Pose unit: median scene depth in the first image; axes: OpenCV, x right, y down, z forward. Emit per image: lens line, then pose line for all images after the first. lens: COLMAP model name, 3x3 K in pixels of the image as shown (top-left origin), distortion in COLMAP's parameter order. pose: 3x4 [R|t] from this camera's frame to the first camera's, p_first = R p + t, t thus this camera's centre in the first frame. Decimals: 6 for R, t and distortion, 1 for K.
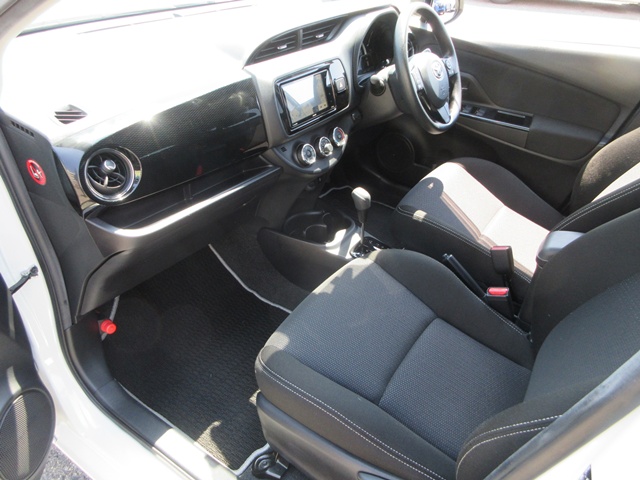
lens RADIAL K [[484.1, 0, 320.0], [0, 484.1, 240.0], [0, 0, 1]] dist [-0.002262, -0.000897]
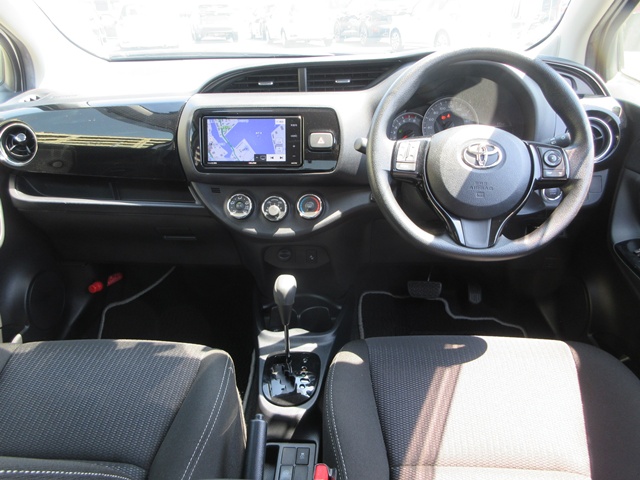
lens RADIAL K [[484.1, 0, 320.0], [0, 484.1, 240.0], [0, 0, 1]] dist [-0.002262, -0.000897]
pose [[0.487817, 0.315481, -0.813945, 0.687738], [-0.451751, 0.889082, 0.073859, -0.233879], [0.746965, 0.331670, 0.576228, 0.605854]]
